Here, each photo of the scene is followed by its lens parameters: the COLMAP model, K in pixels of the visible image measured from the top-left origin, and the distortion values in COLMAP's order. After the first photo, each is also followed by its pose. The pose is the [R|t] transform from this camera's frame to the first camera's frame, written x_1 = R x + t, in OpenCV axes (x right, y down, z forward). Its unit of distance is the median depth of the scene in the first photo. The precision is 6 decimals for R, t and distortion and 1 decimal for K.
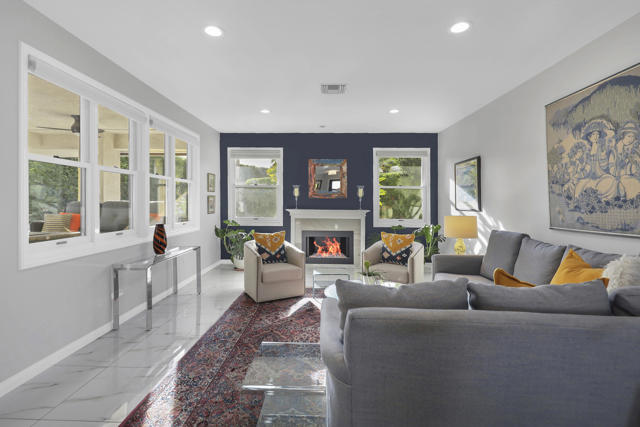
lens RADIAL K [[331.1, 0, 317.9], [0, 331.1, 202.7], [0, 0, 1]] dist [0.024781, 0.000014]
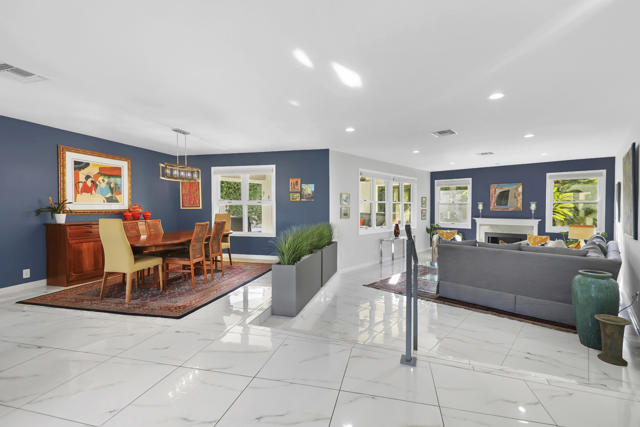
lens RADIAL K [[285.3, 0, 320.0], [0, 285.3, 213.5], [0, 0, 1]] dist [0.000487, 0.000007]
pose [[0.757325, 0.009994, -0.652961, 0.232173], [0.001379, 0.999856, 0.016903, -0.023999], [0.653036, -0.013701, 0.757203, -0.474721]]
